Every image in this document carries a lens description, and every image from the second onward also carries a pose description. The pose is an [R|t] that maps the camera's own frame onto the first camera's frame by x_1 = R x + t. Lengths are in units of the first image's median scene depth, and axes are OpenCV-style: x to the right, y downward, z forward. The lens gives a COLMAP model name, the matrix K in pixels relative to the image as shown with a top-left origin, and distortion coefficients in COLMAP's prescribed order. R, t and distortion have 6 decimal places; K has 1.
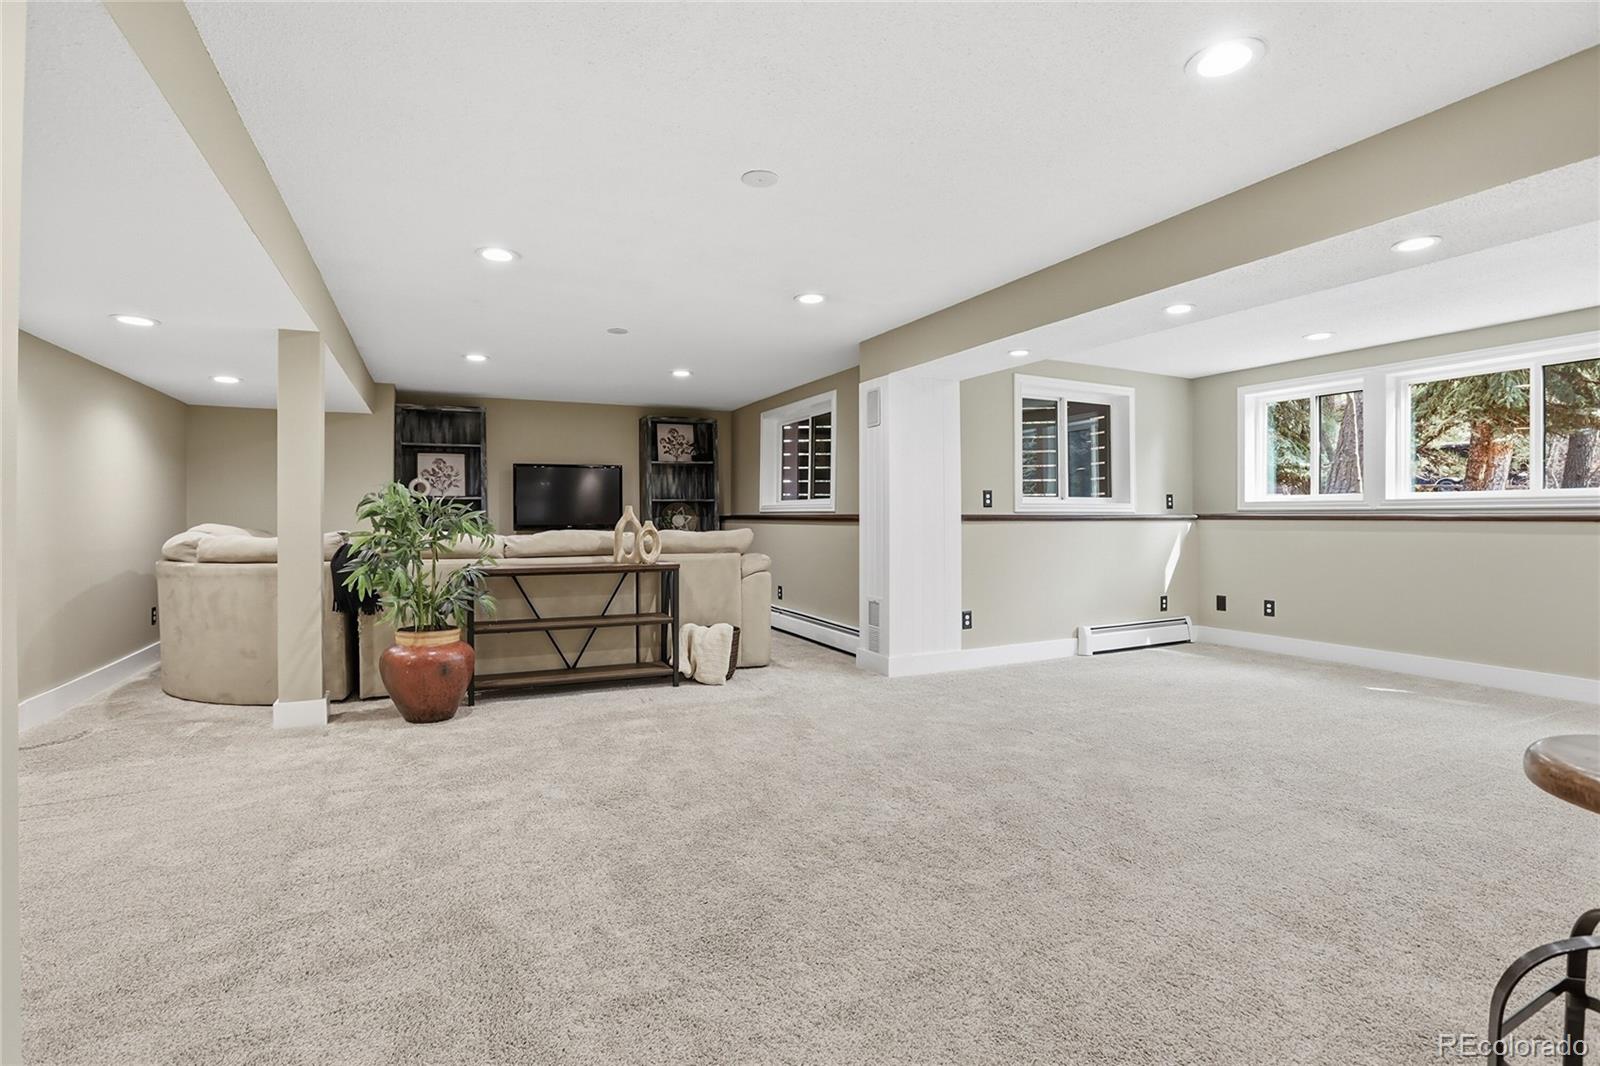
lens RADIAL K [[733.7, 0, 802.4], [0, 733.7, 520.5], [0, 0, 1]] dist [-0.039385, 0.010230]
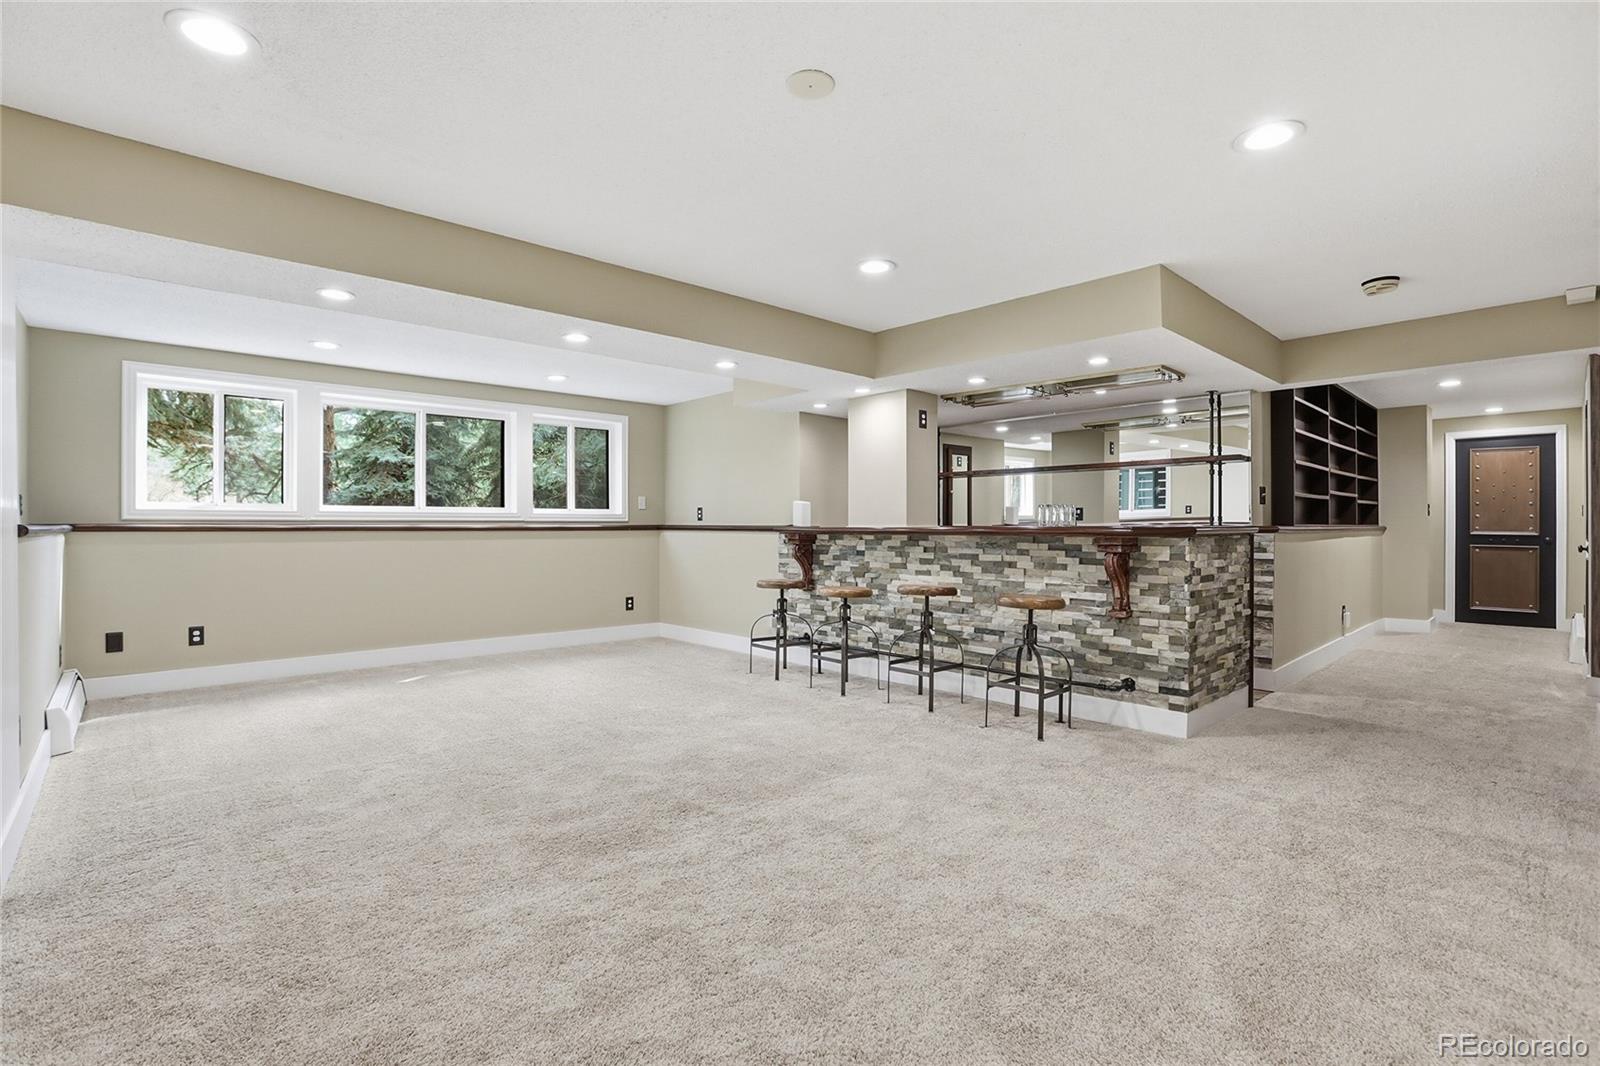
lens RADIAL K [[733.7, 0, 802.4], [0, 733.7, 520.5], [0, 0, 1]] dist [-0.039385, 0.010230]
pose [[-0.279705, 0.007794, 0.960054, -0.373778], [0.006789, 0.999958, -0.006140, -0.003559], [-0.960062, 0.004801, -0.279747, 0.584769]]
